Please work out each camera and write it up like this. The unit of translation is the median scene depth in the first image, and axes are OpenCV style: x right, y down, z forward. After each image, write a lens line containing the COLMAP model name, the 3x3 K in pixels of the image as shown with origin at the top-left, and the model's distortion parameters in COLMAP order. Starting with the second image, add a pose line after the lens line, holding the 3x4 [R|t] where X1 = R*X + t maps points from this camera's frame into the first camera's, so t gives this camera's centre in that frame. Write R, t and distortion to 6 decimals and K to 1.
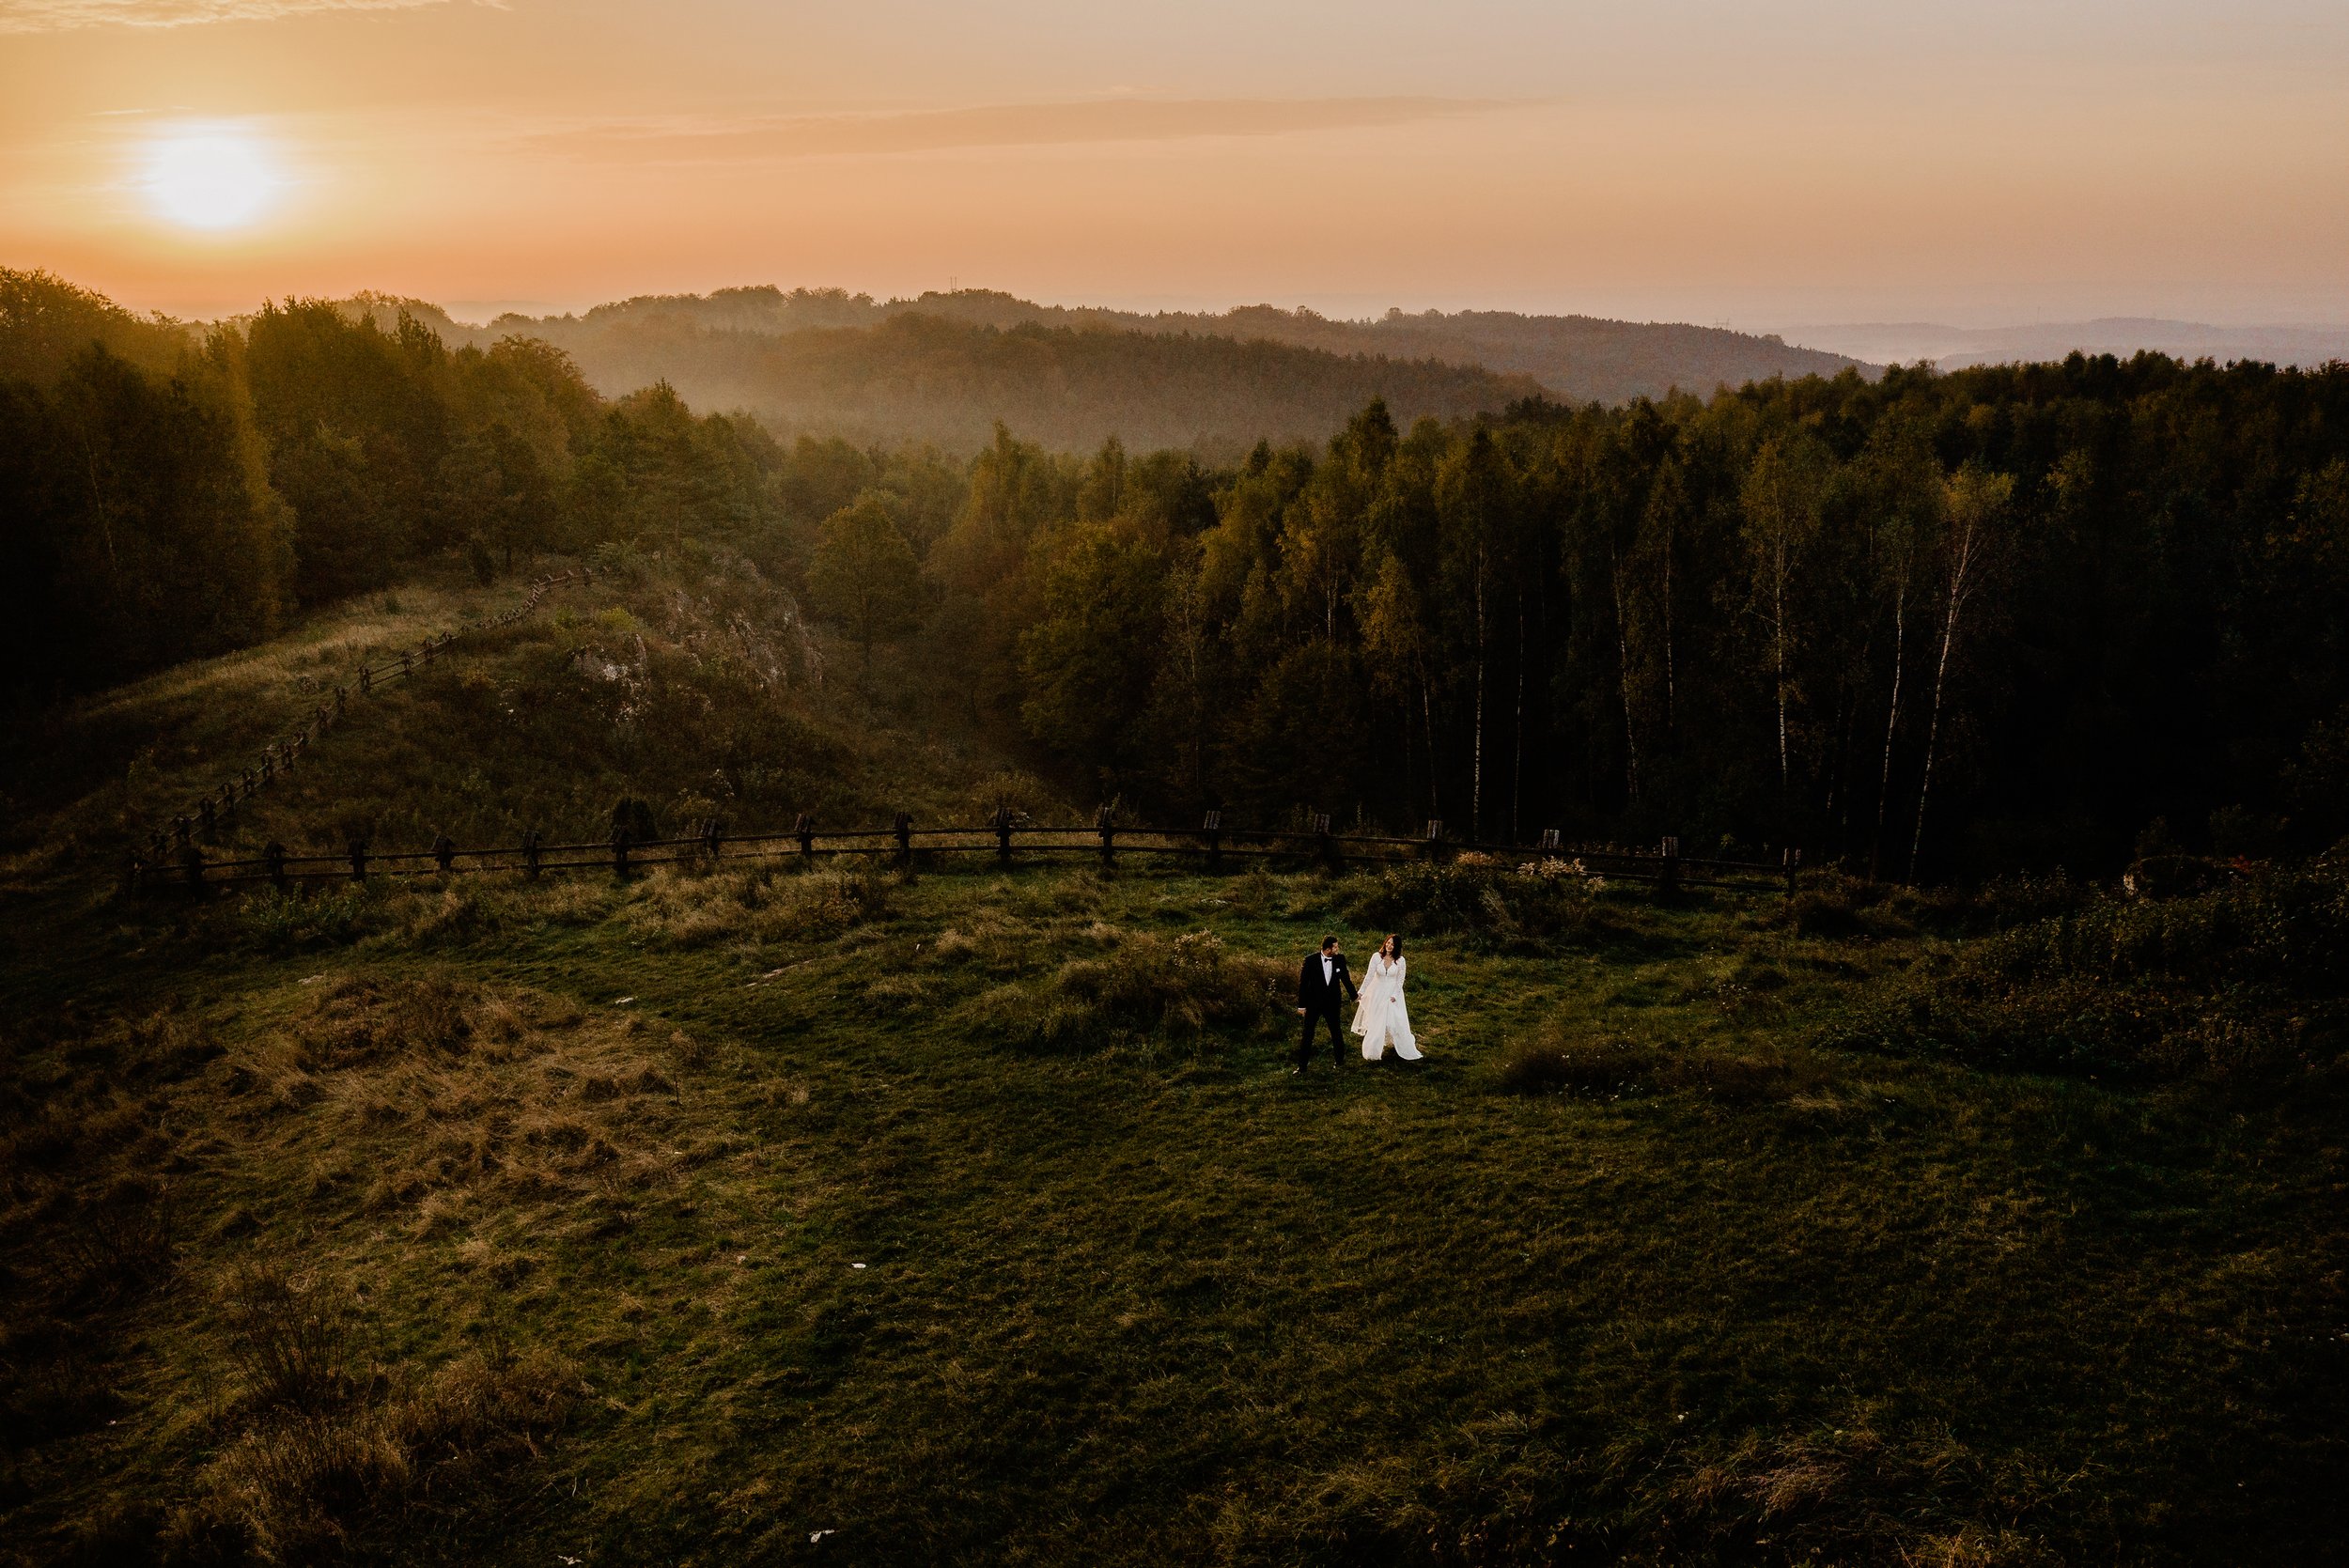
lens RADIAL K [[1956.7, 0, 1174.5], [0, 1956.7, 784.0], [0, 0, 1]] dist [-0.008840, 0.000839]
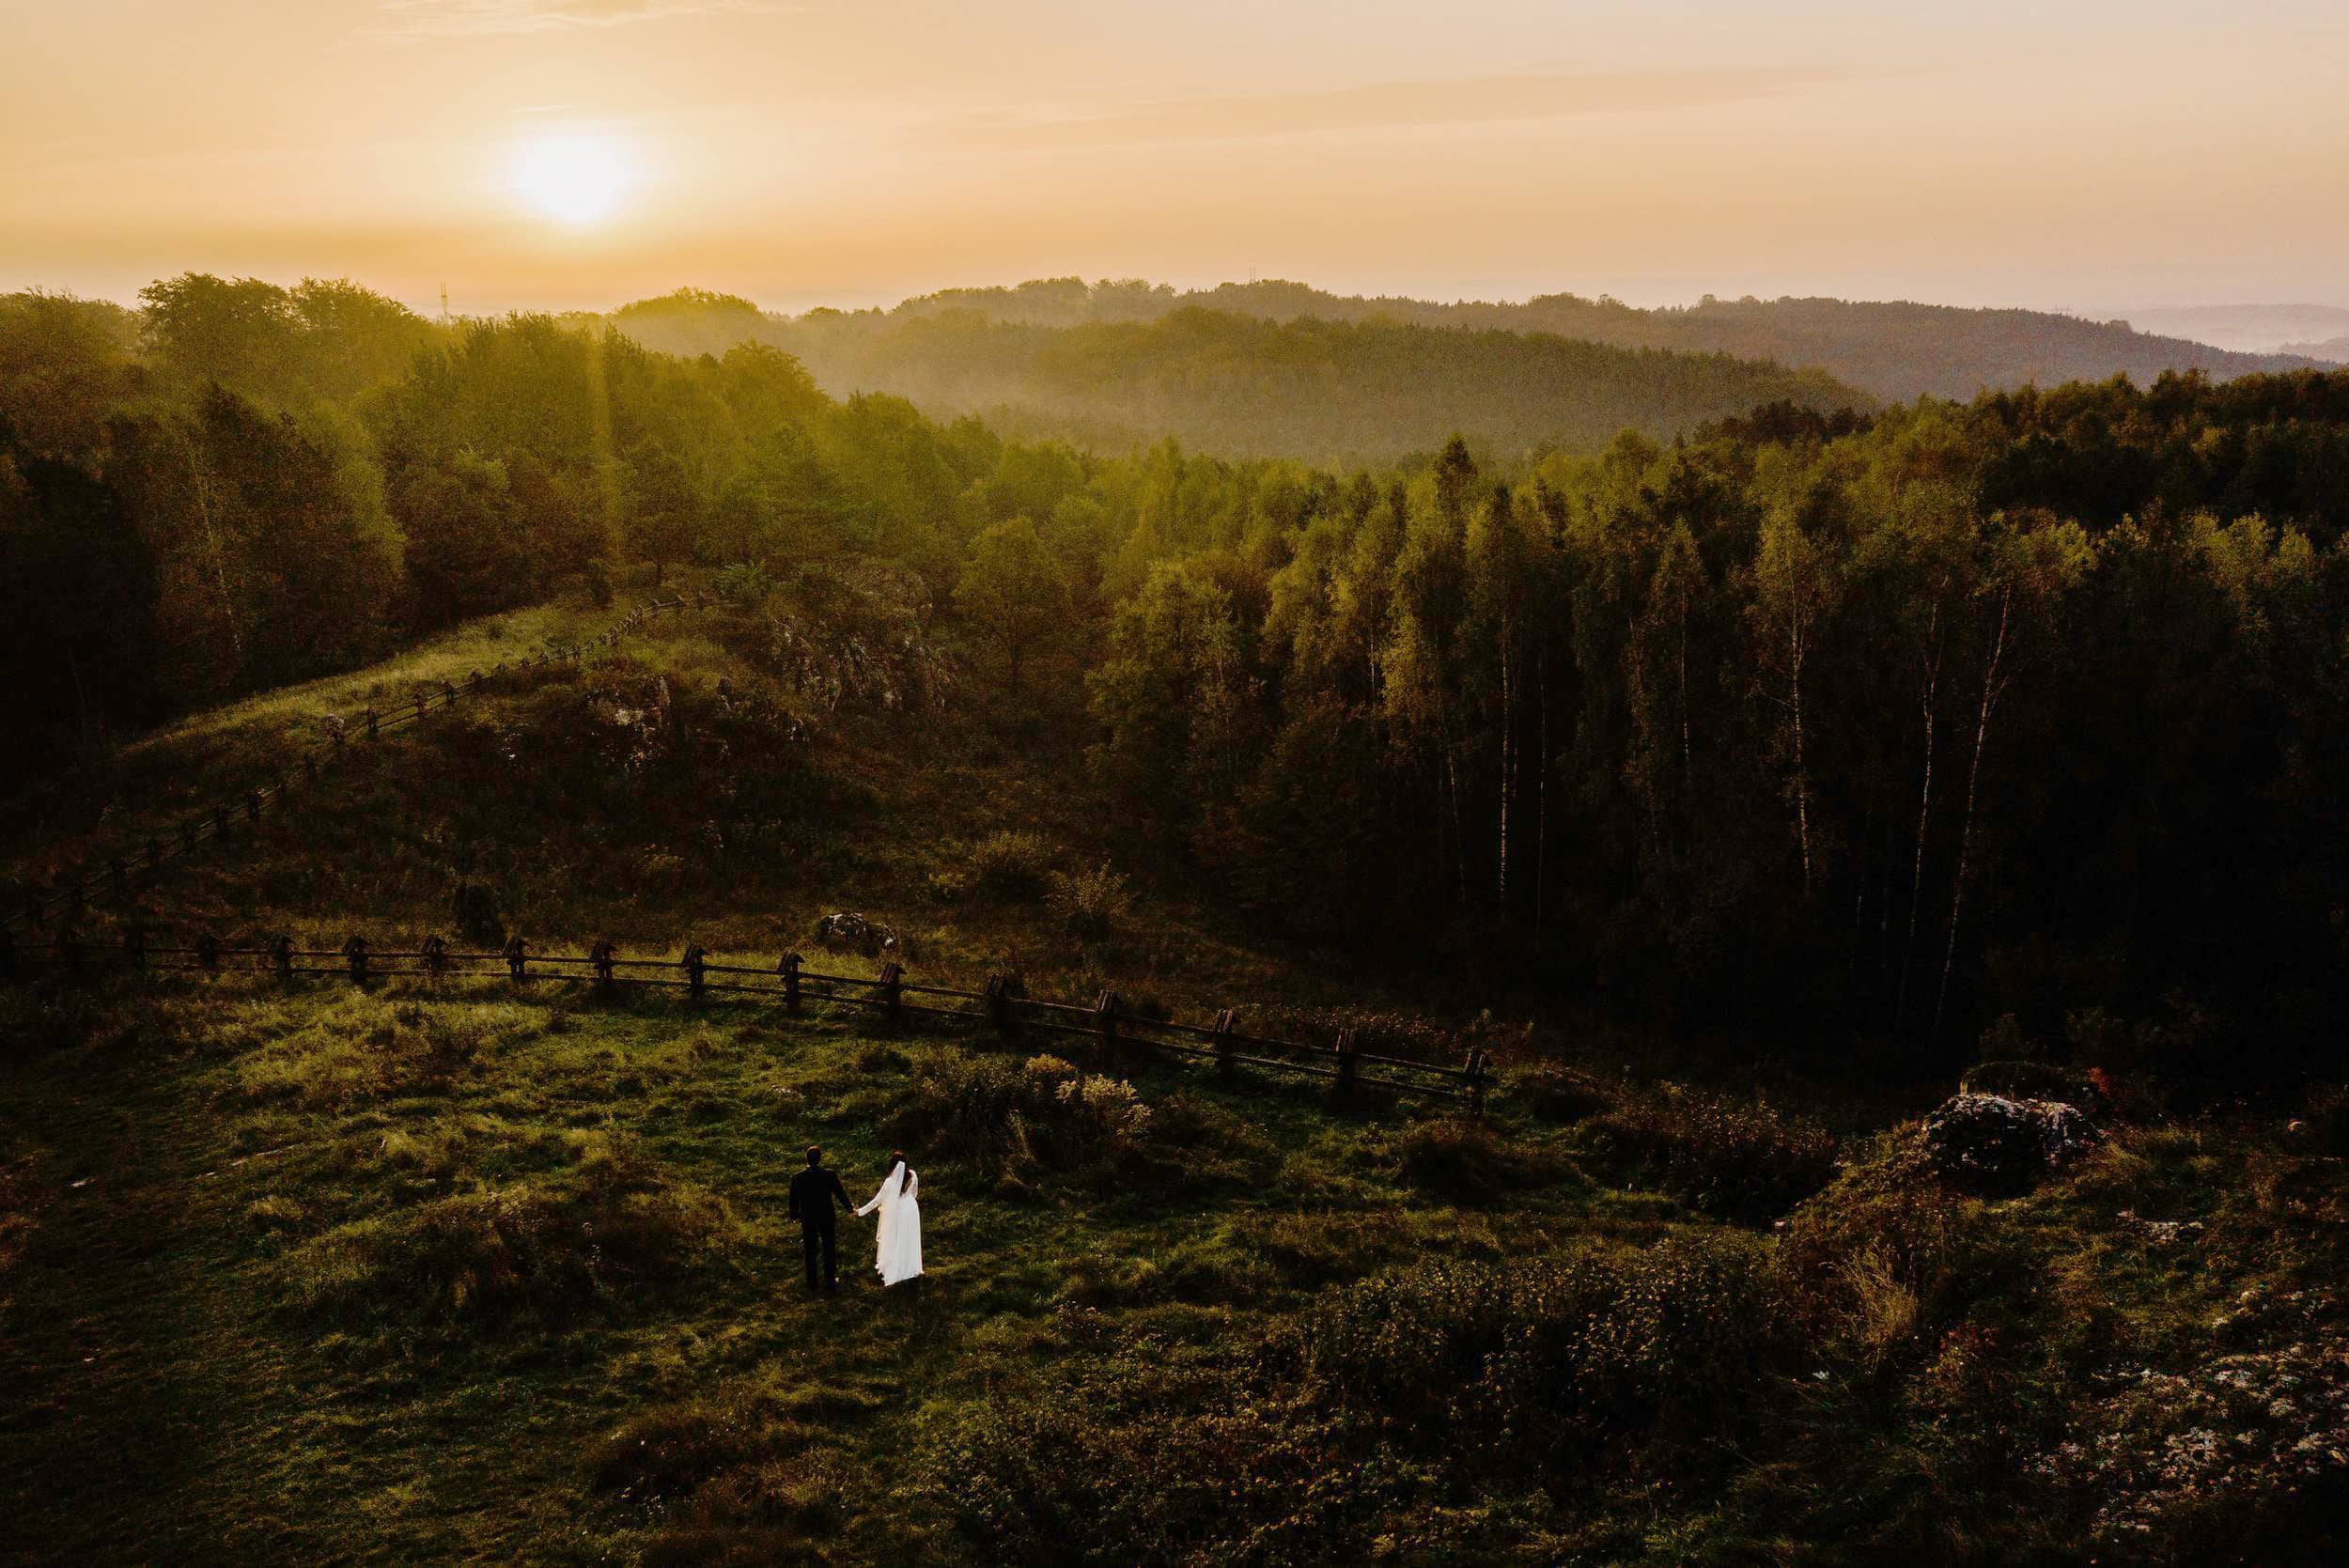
lens RADIAL K [[1944.9, 0, 1174.5], [0, 1944.9, 784.0], [0, 0, 1]] dist [-0.006712, 0.002116]
pose [[0.987283, 0.031987, -0.155719, 0.073975], [-0.030707, 0.999472, 0.010620, -0.021282], [0.155976, -0.005703, 0.987744, 0.031054]]
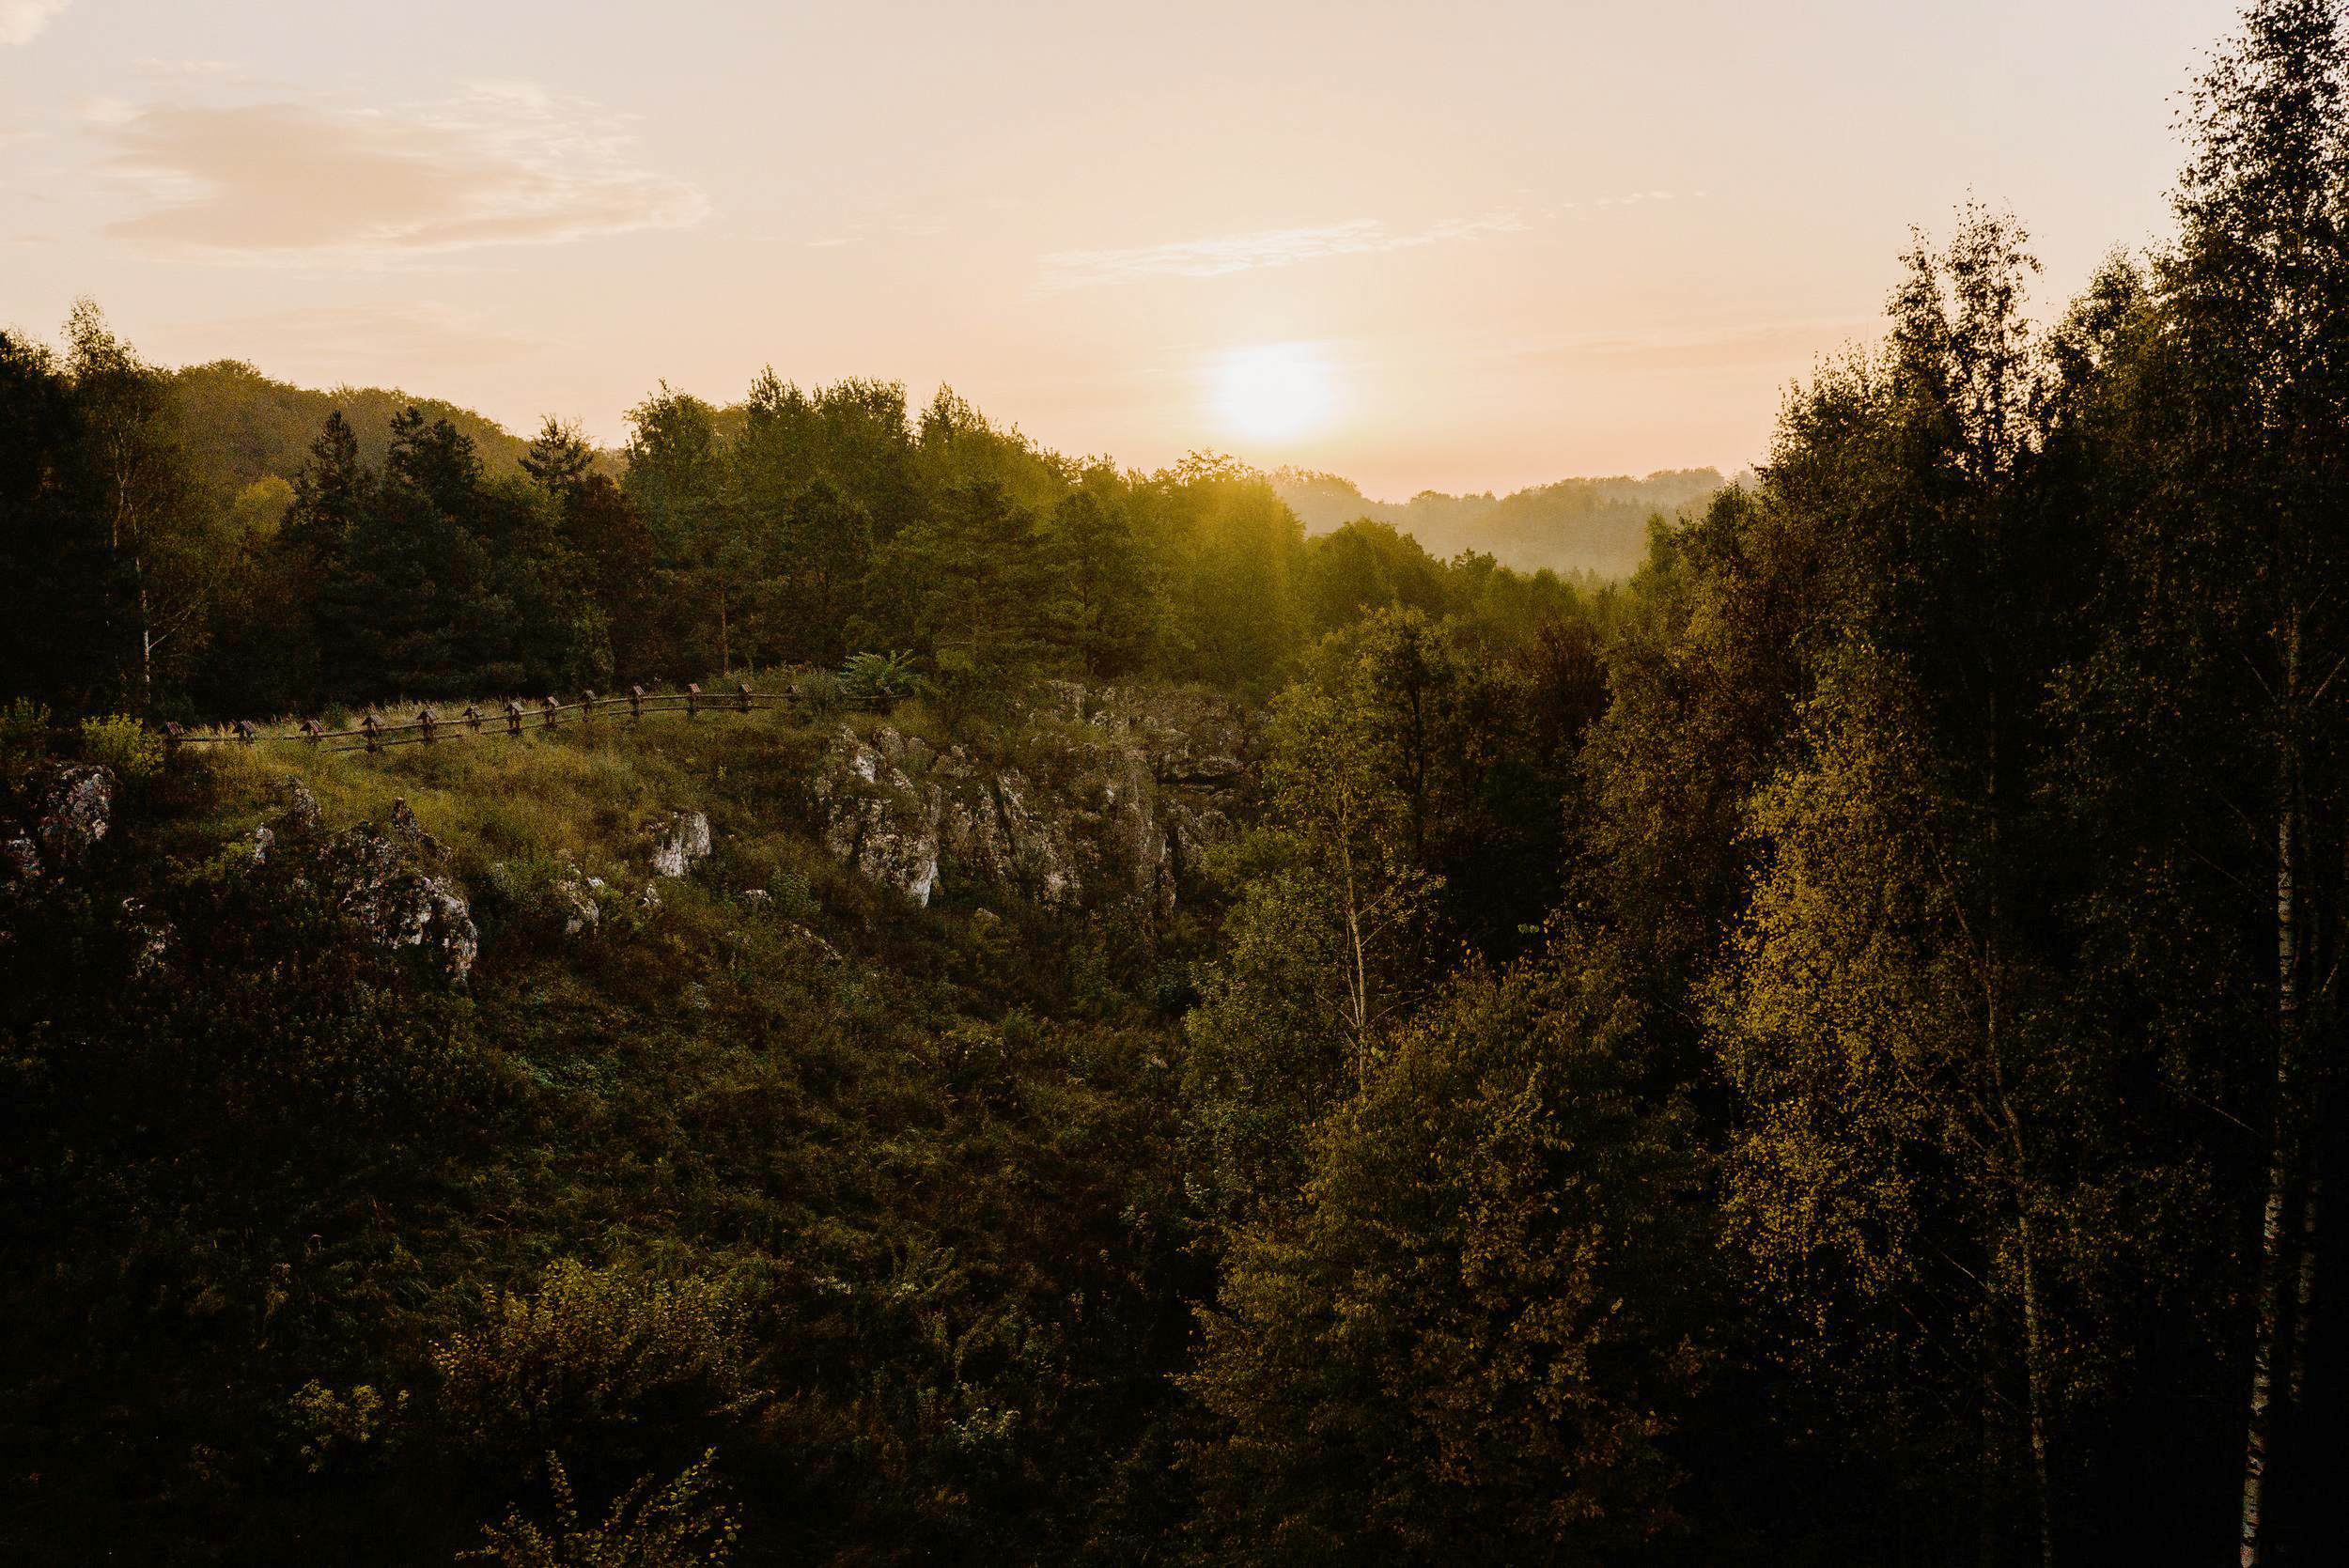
lens RADIAL K [[1956.7, 0, 1174.5], [0, 1956.7, 784.0], [0, 0, 1]] dist [-0.008840, 0.000839]
pose [[0.885056, 0.067589, -0.460551, 0.073681], [-0.112491, 0.991133, -0.070722, -0.037479], [0.451687, 0.114401, 0.884811, 0.380459]]
